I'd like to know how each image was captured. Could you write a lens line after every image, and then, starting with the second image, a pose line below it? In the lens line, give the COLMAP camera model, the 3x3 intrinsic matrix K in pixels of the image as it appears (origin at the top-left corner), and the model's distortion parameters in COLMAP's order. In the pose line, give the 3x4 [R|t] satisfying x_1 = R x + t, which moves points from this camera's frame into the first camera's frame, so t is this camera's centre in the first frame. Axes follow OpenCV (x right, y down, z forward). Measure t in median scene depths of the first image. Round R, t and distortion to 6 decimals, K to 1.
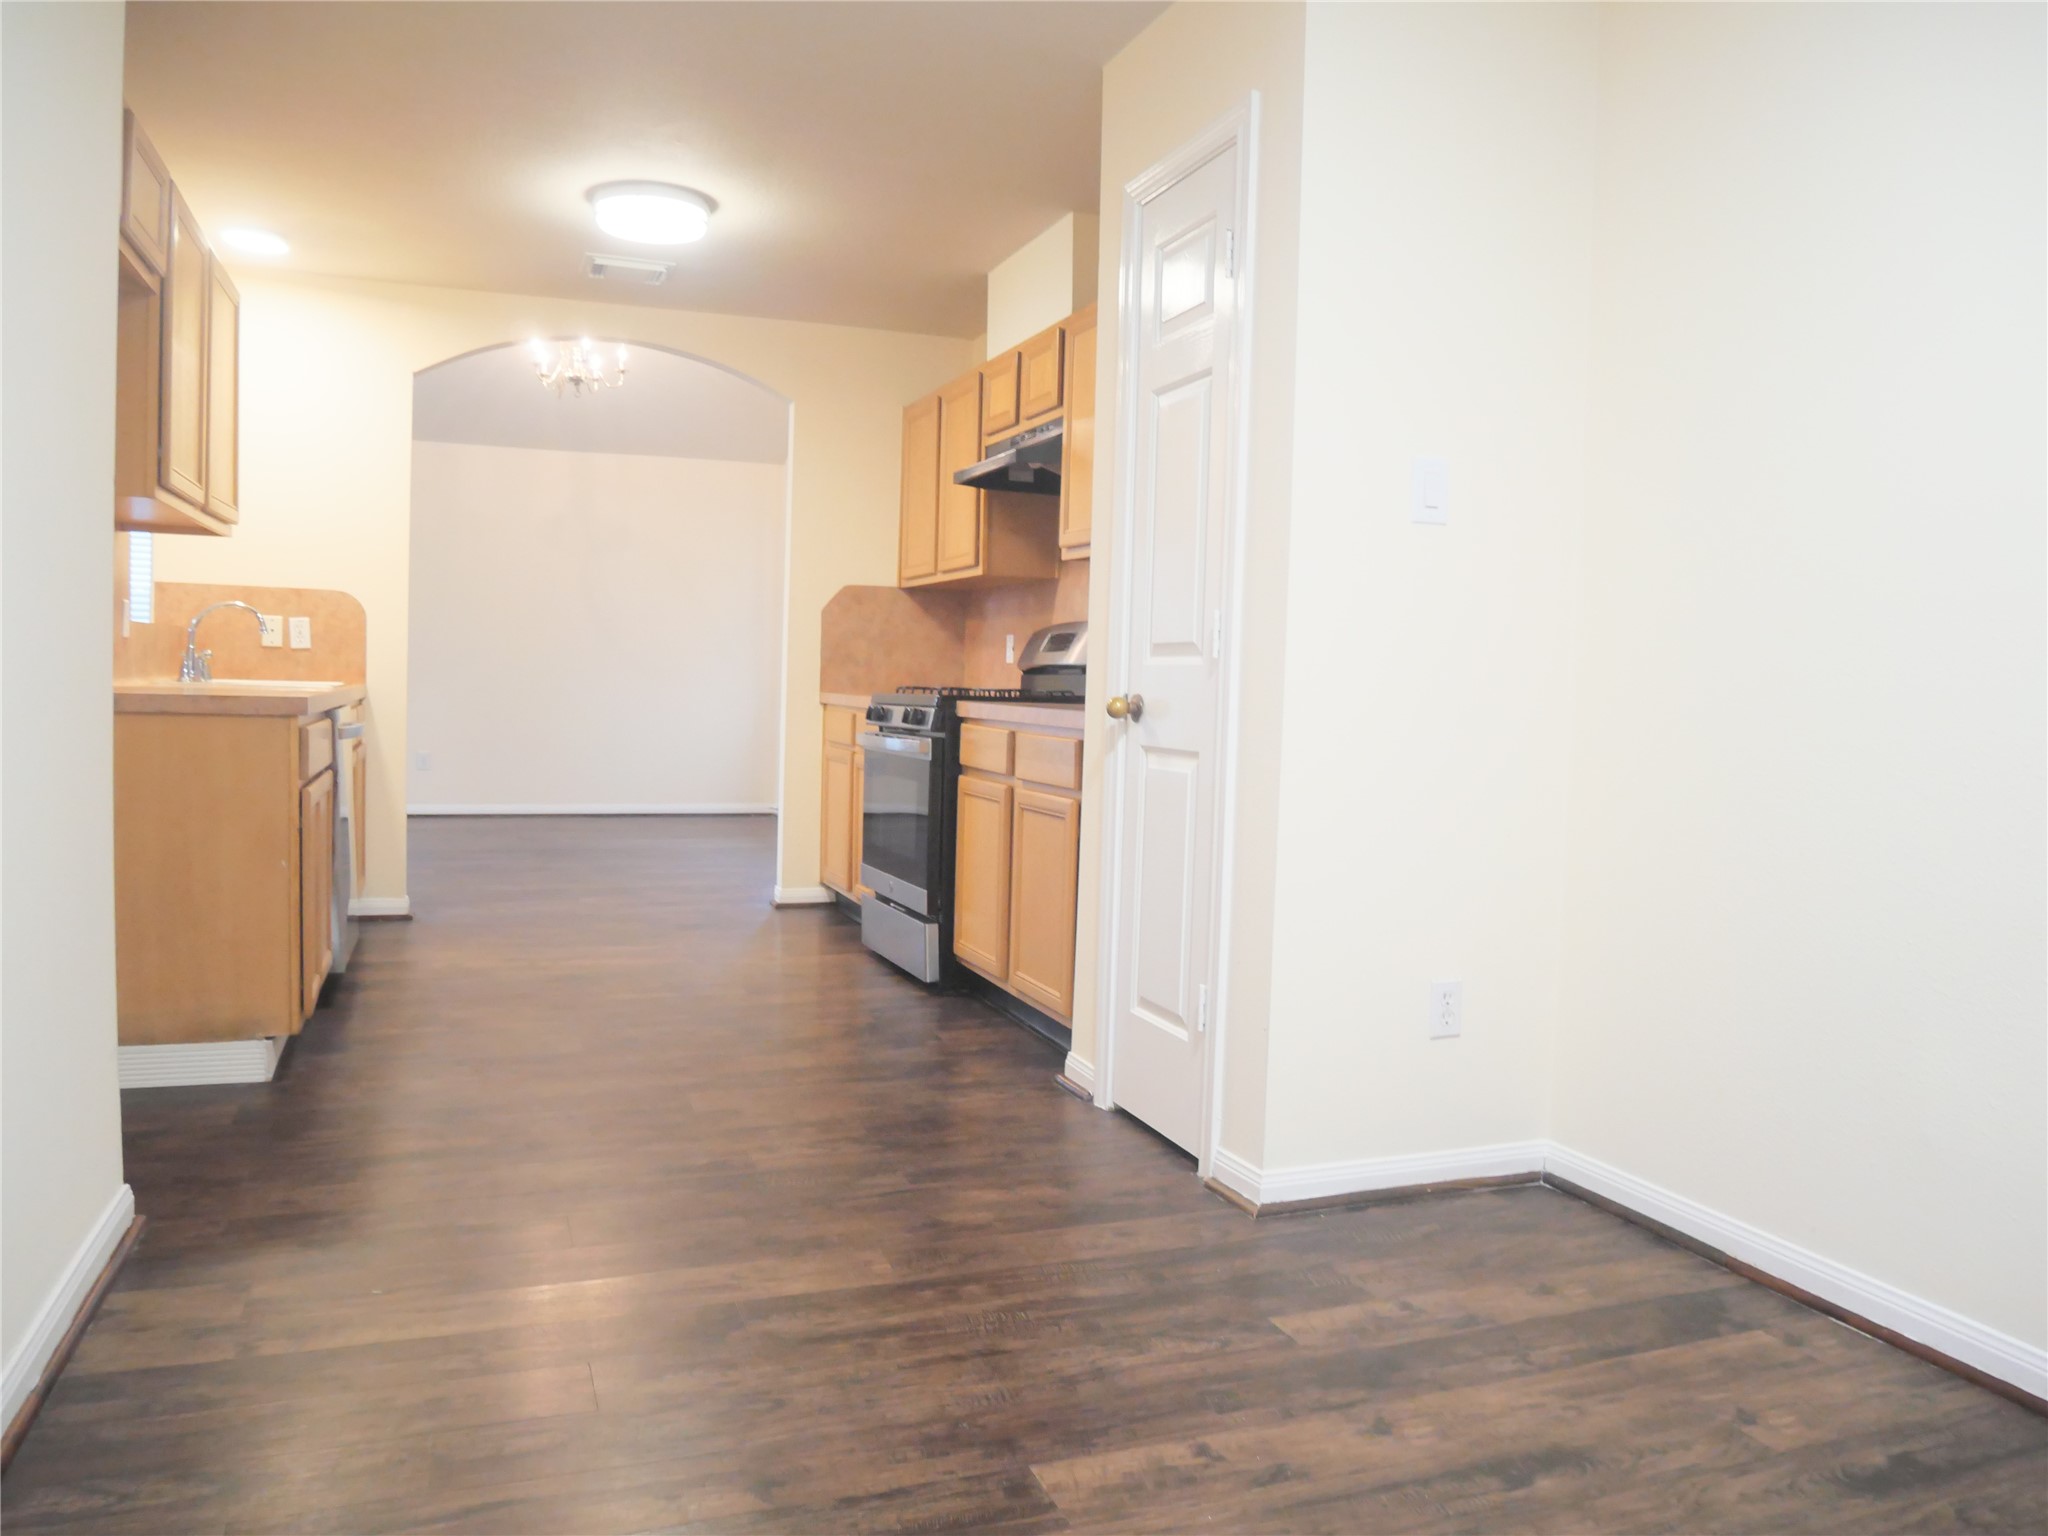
lens RADIAL K [[1500.6, 0, 1032.9], [0, 1500.6, 763.7], [0, 0, 1]] dist [-0.075970, 0.032671]
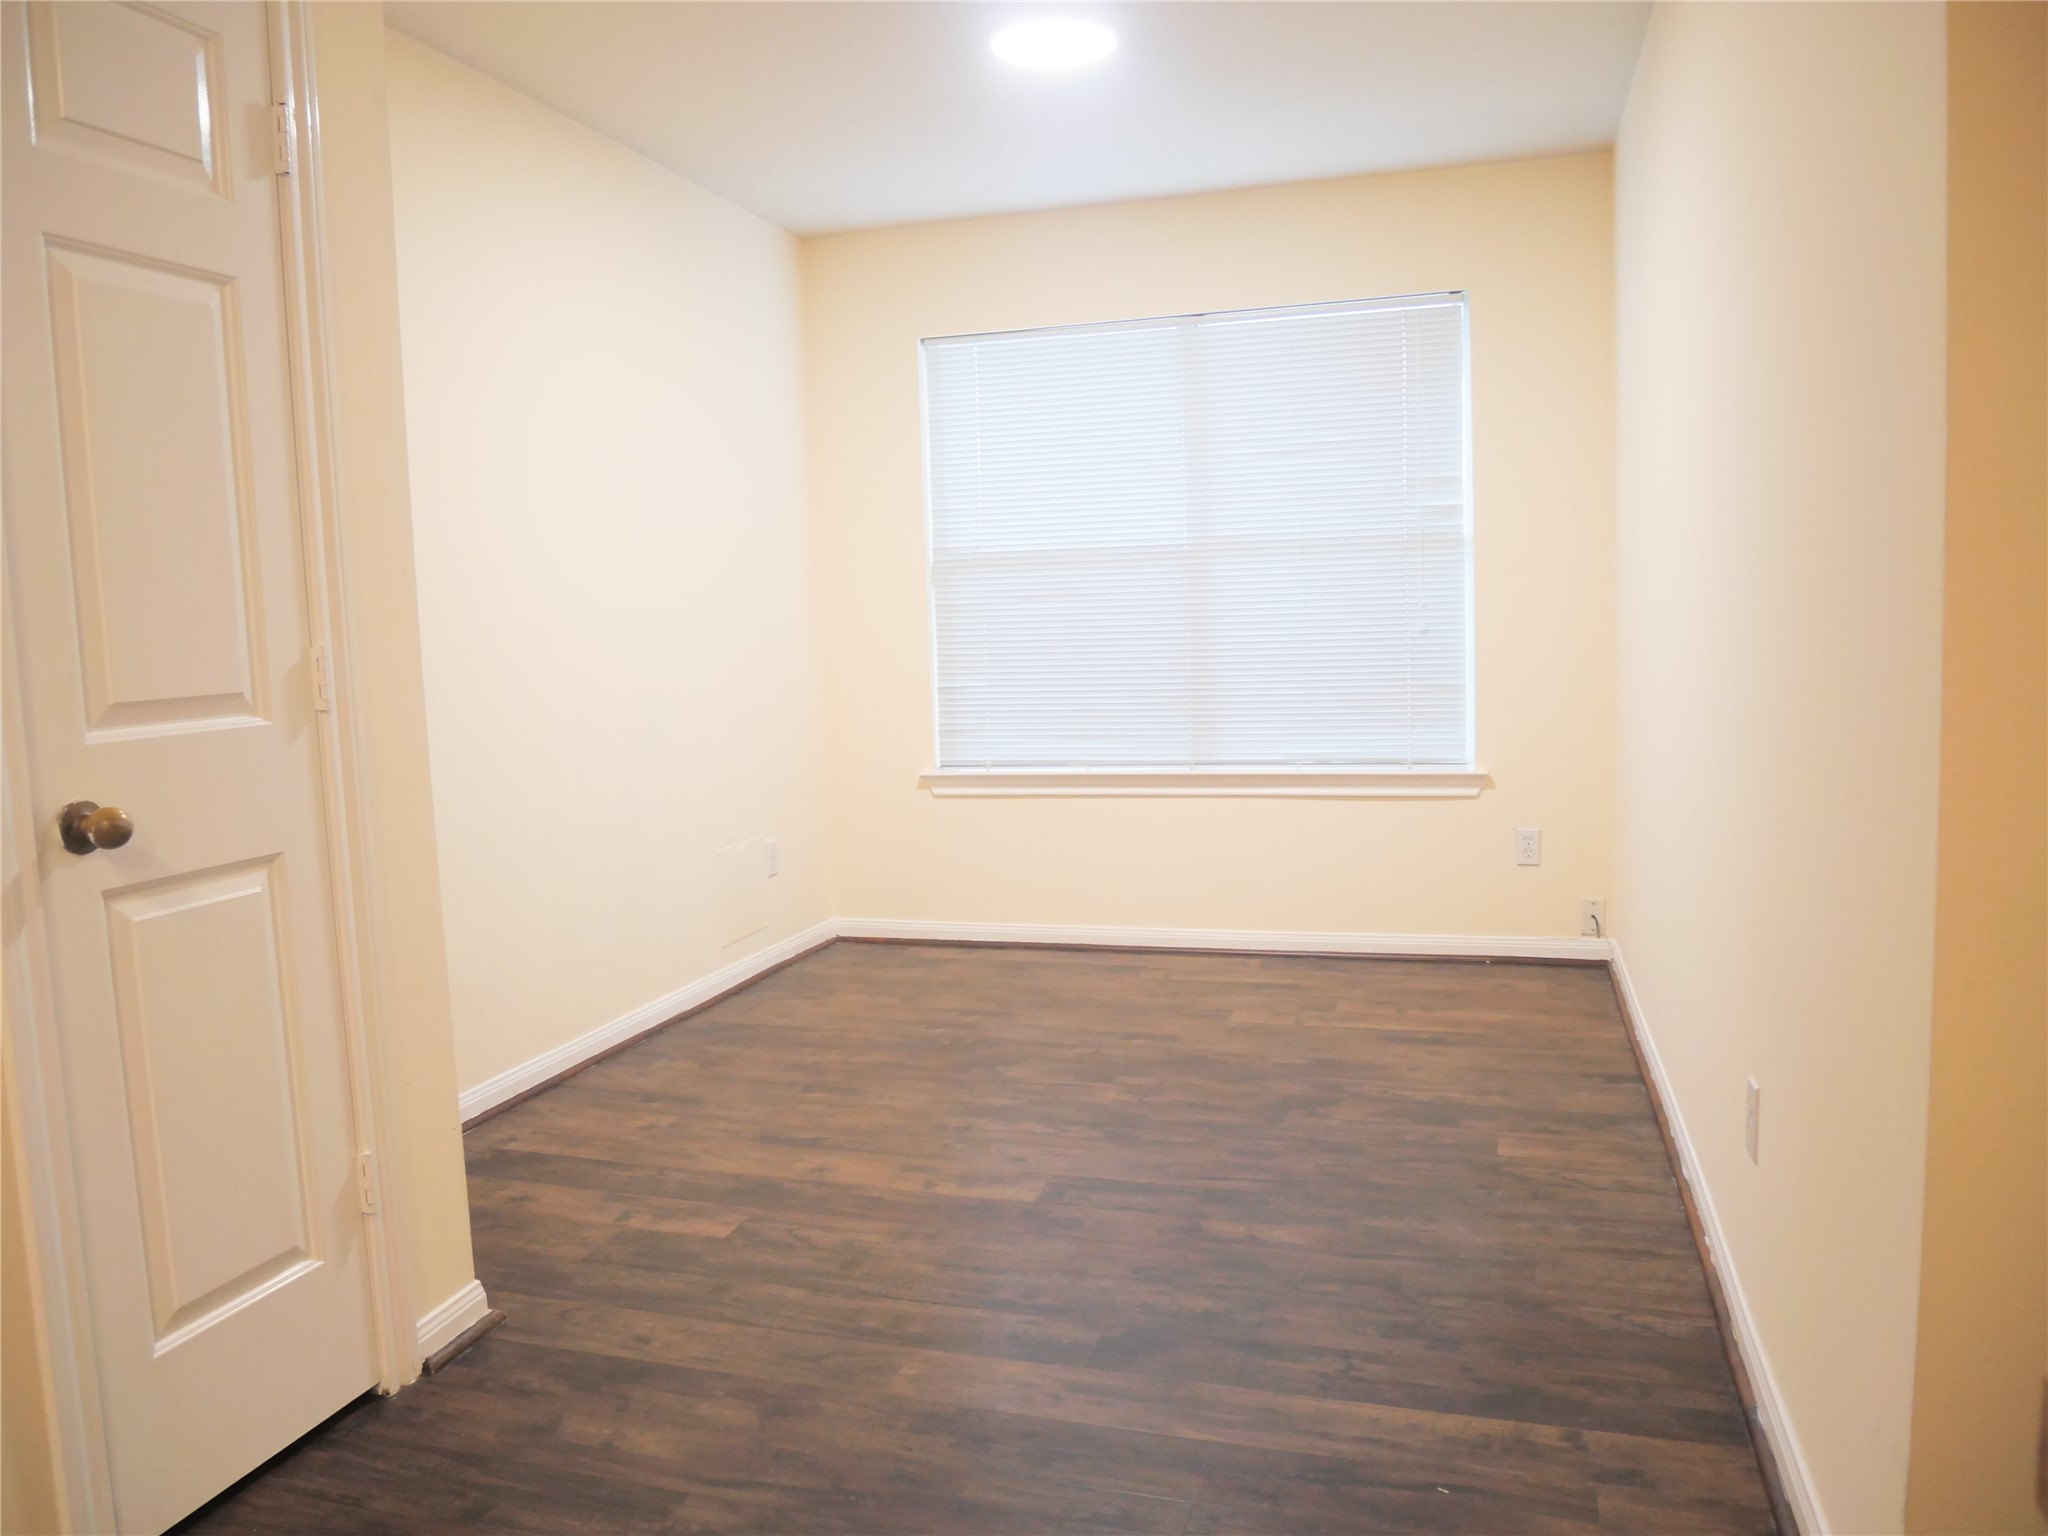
lens RADIAL K [[1500.6, 0, 1034.4], [0, 1500.6, 771.8], [0, 0, 1]] dist [-0.075970, 0.032671]
pose [[-0.791445, -0.068268, 0.607415, -0.776198], [0.045651, 0.984366, 0.170116, -0.195440], [-0.609533, 0.162367, -0.775956, 1.800924]]
